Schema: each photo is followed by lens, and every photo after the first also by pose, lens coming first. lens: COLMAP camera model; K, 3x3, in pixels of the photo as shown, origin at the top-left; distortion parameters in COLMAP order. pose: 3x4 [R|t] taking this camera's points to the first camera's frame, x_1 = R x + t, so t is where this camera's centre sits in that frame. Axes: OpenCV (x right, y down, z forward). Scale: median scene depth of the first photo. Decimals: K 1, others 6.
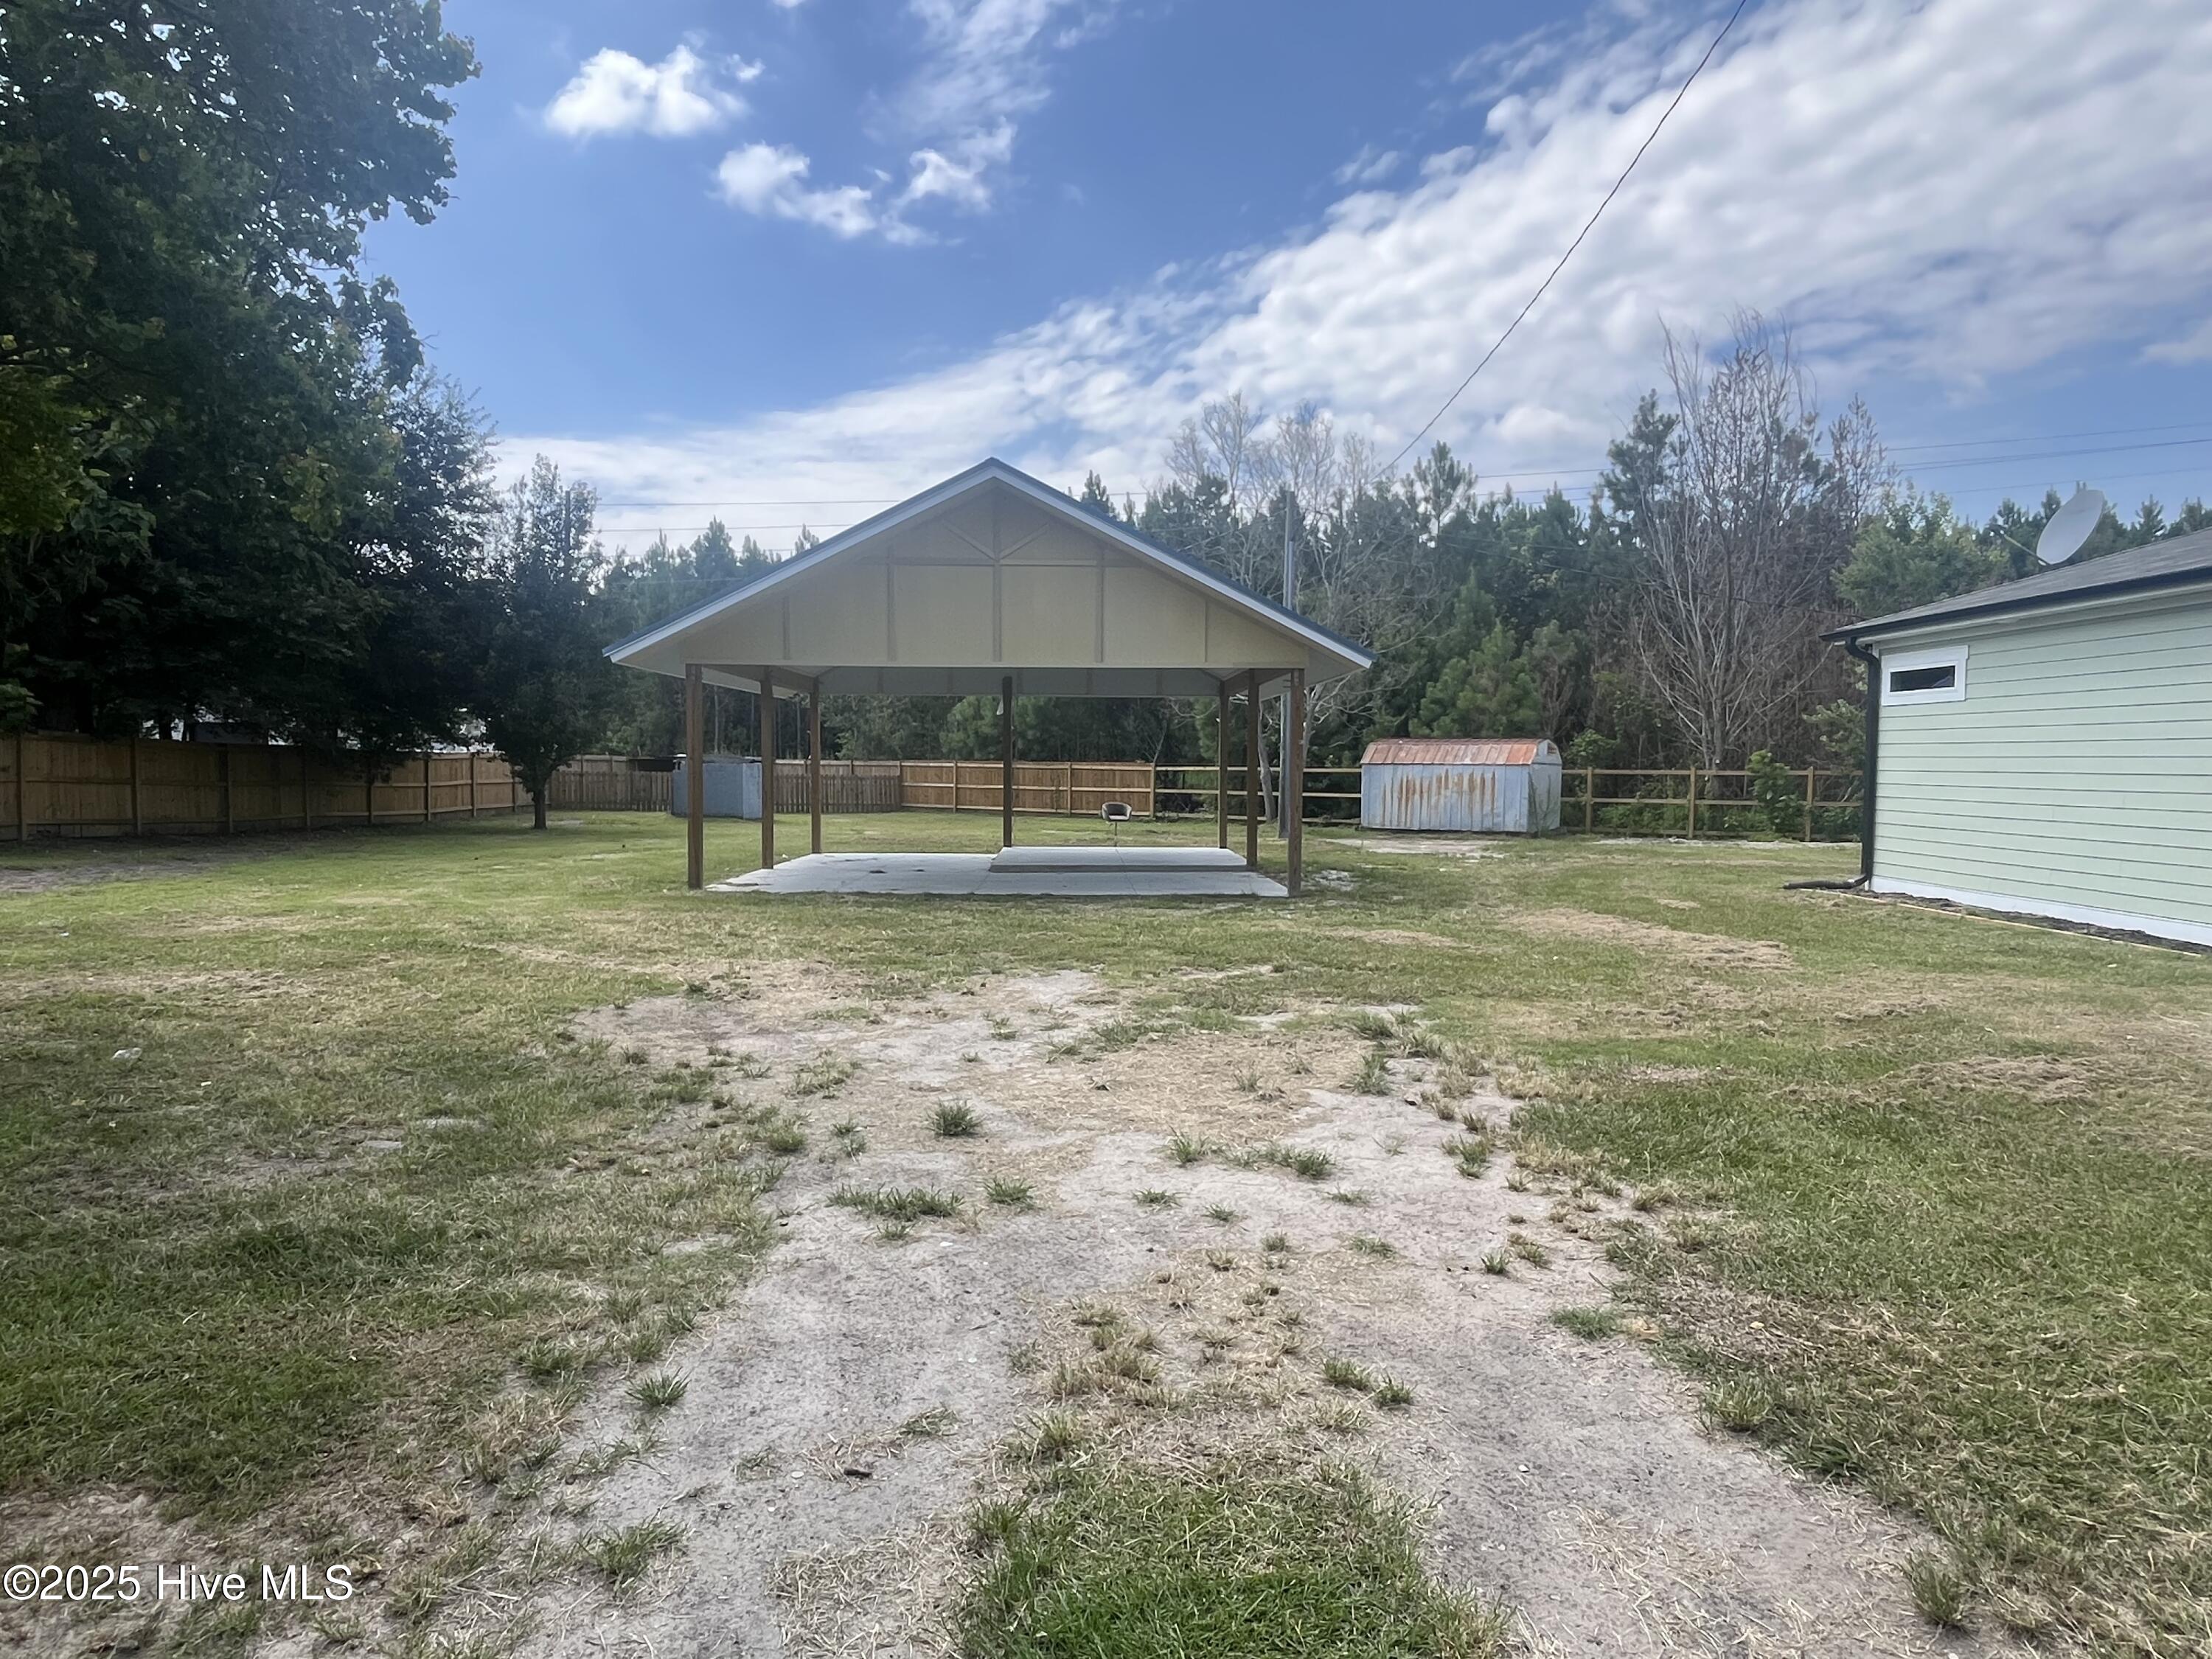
lens RADIAL K [[1271.6, 0, 1106.0], [0, 1271.6, 829.5], [0, 0, 1]] dist [0.006052, 0.000648]
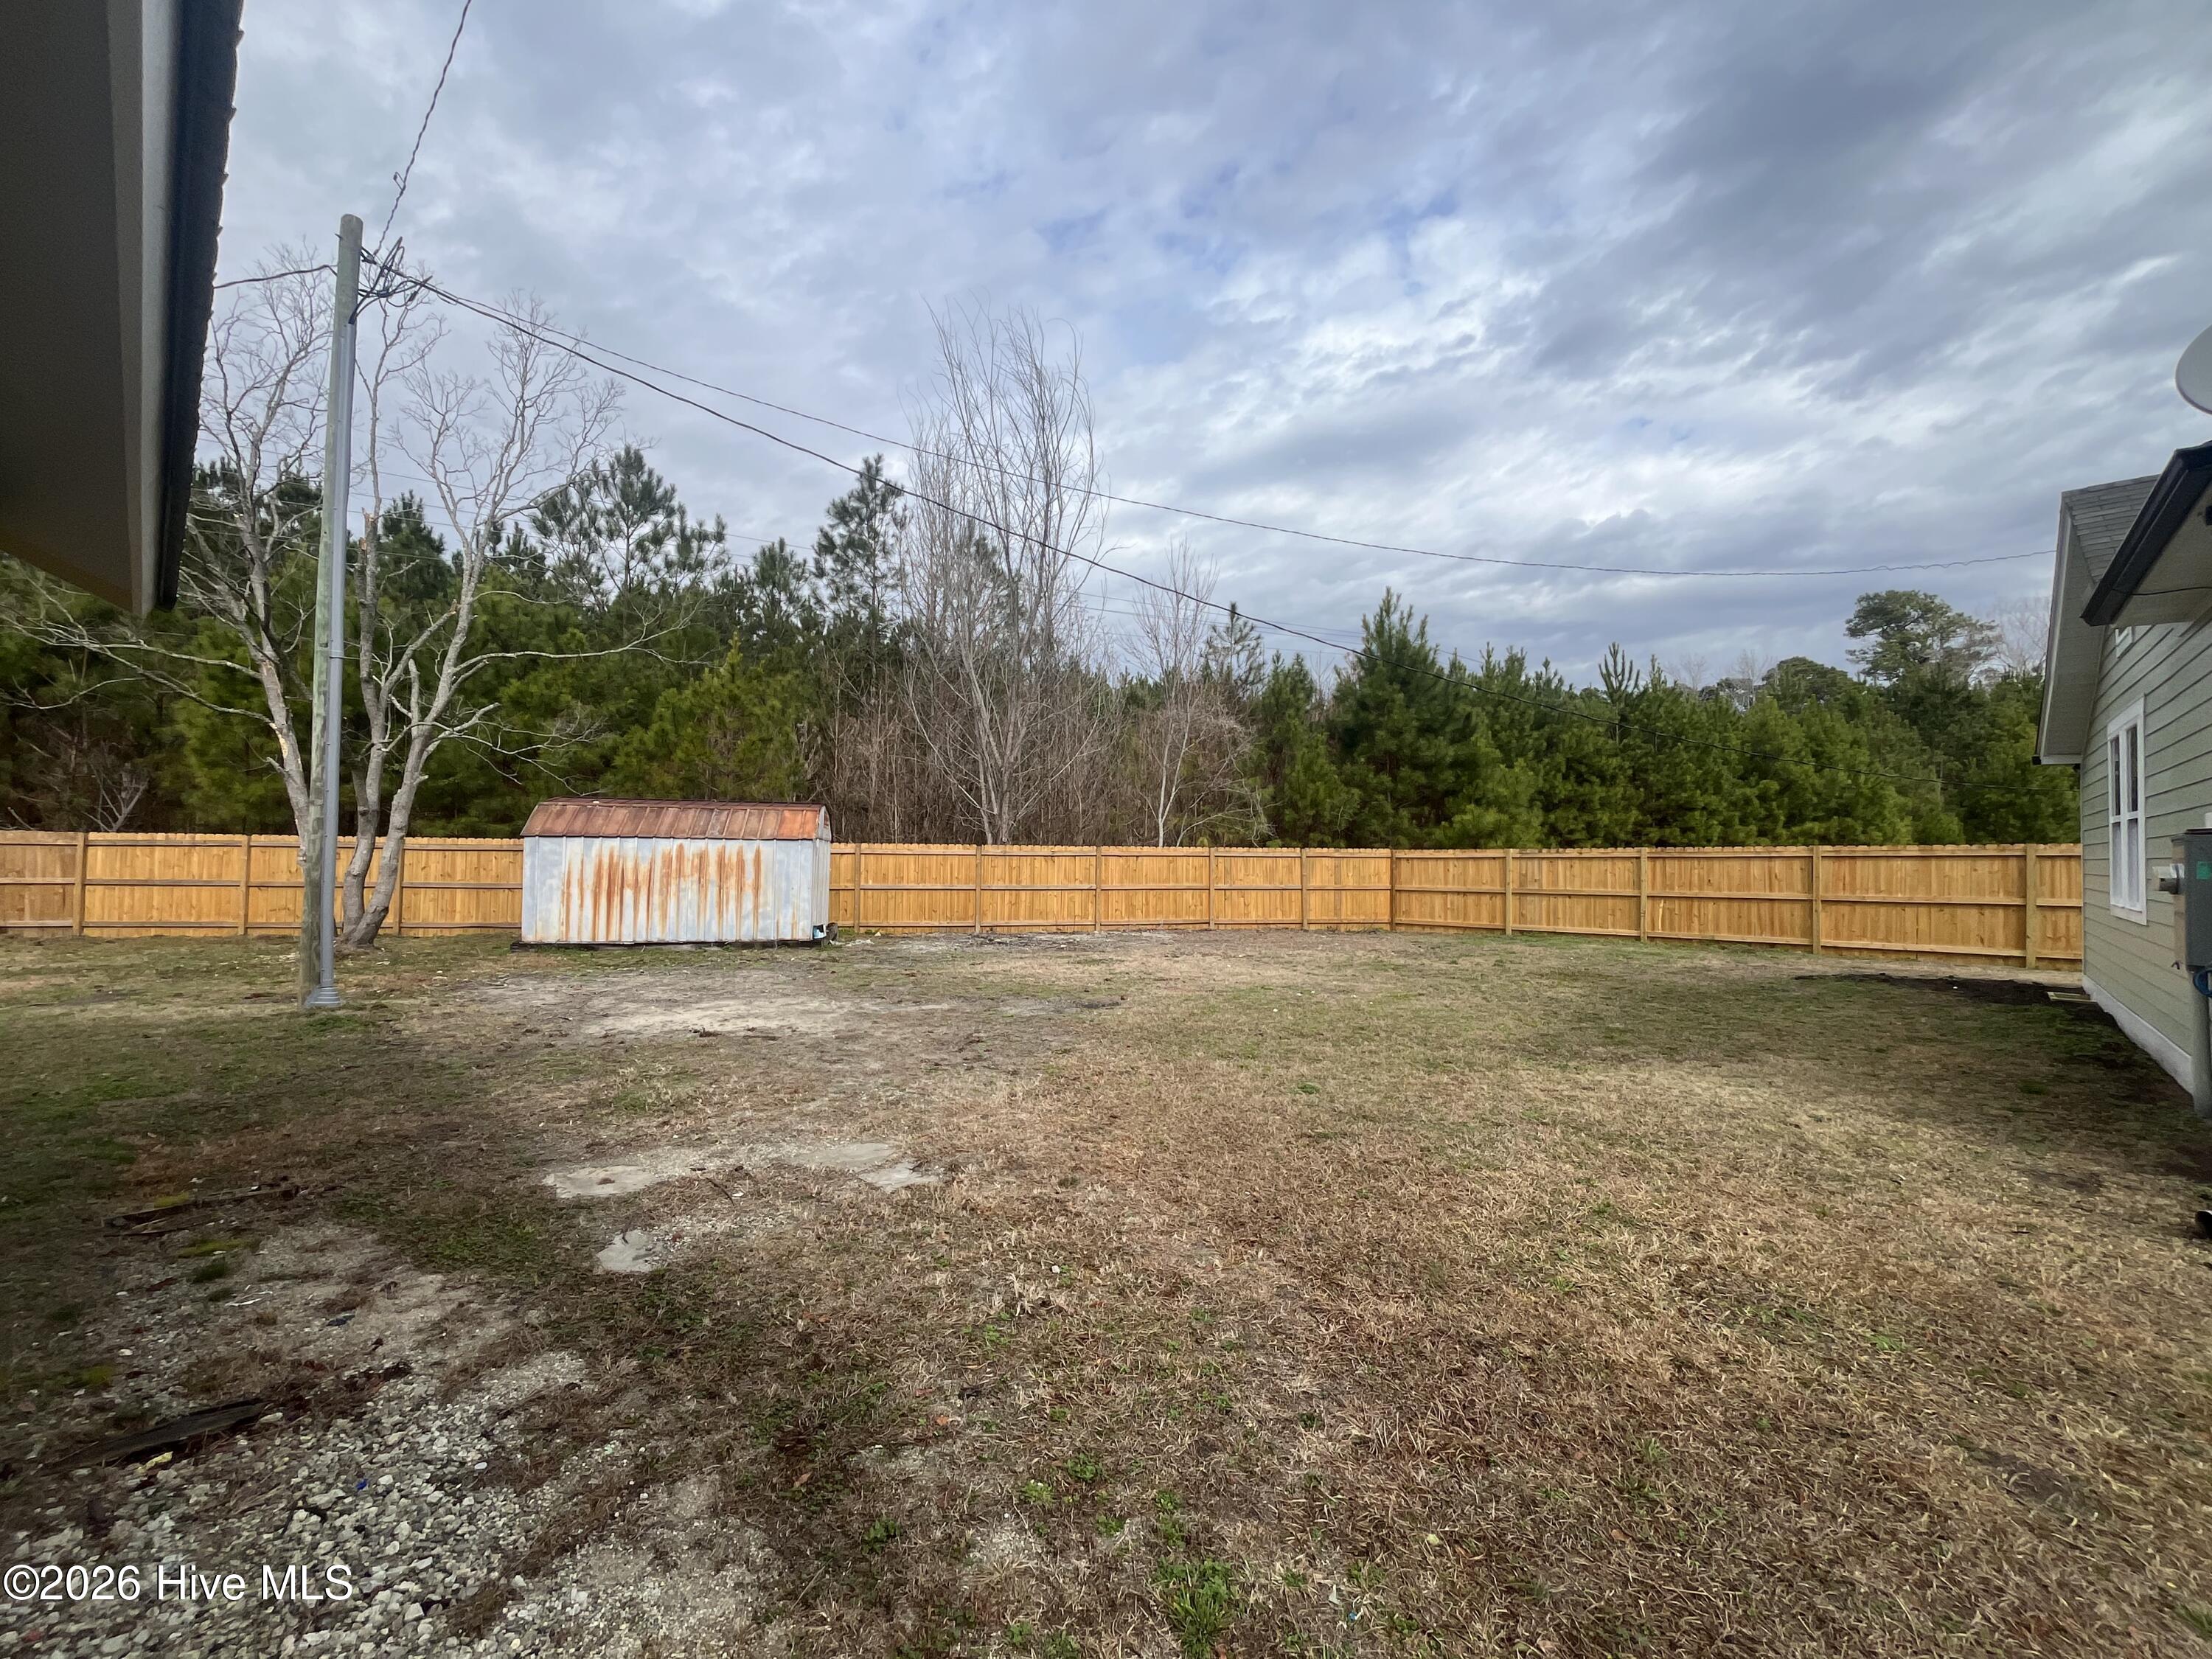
lens RADIAL K [[882.4, 0, 1142.3], [0, 882.4, 827.4], [0, 0, 1]] dist [-0.000004, 0.000027]
pose [[0.694148, 0.011079, 0.719747, 0.091615], [0.038990, 0.997835, -0.052963, -0.018527], [-0.718775, 0.064827, 0.692213, 0.416659]]
